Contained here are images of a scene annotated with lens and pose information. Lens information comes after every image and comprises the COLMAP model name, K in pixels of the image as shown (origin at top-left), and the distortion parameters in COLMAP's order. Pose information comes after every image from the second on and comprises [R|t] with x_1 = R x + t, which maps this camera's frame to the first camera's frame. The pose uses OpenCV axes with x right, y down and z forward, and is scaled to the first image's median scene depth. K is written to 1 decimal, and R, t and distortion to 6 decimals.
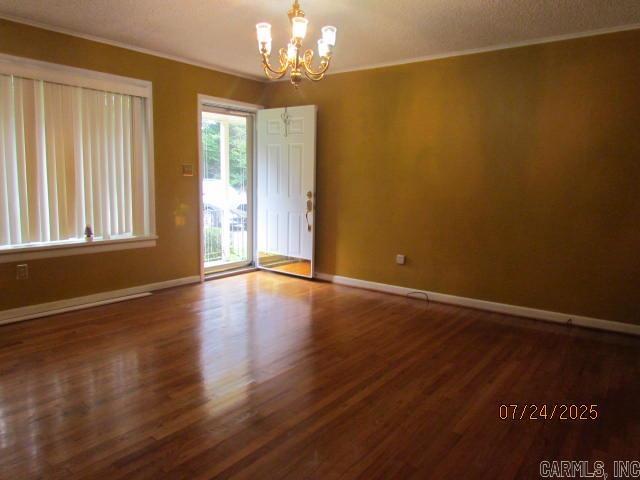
lens RADIAL K [[455.5, 0, 319.5], [0, 455.5, 238.4], [0, 0, 1]] dist [-0.020748, -0.000538]
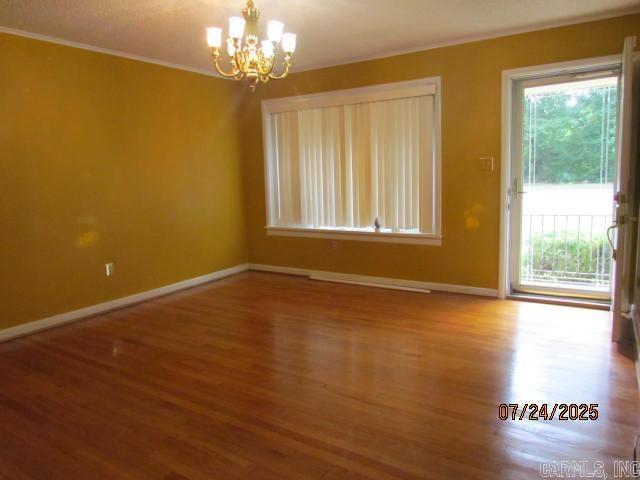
lens RADIAL K [[455.5, 0, 319.5], [0, 455.5, 238.4], [0, 0, 1]] dist [-0.020748, -0.000538]
pose [[0.092933, 0.122417, -0.988118, 0.614919], [-0.090304, 0.989359, 0.114078, -0.092423], [0.991569, 0.078629, 0.102999, 0.689571]]
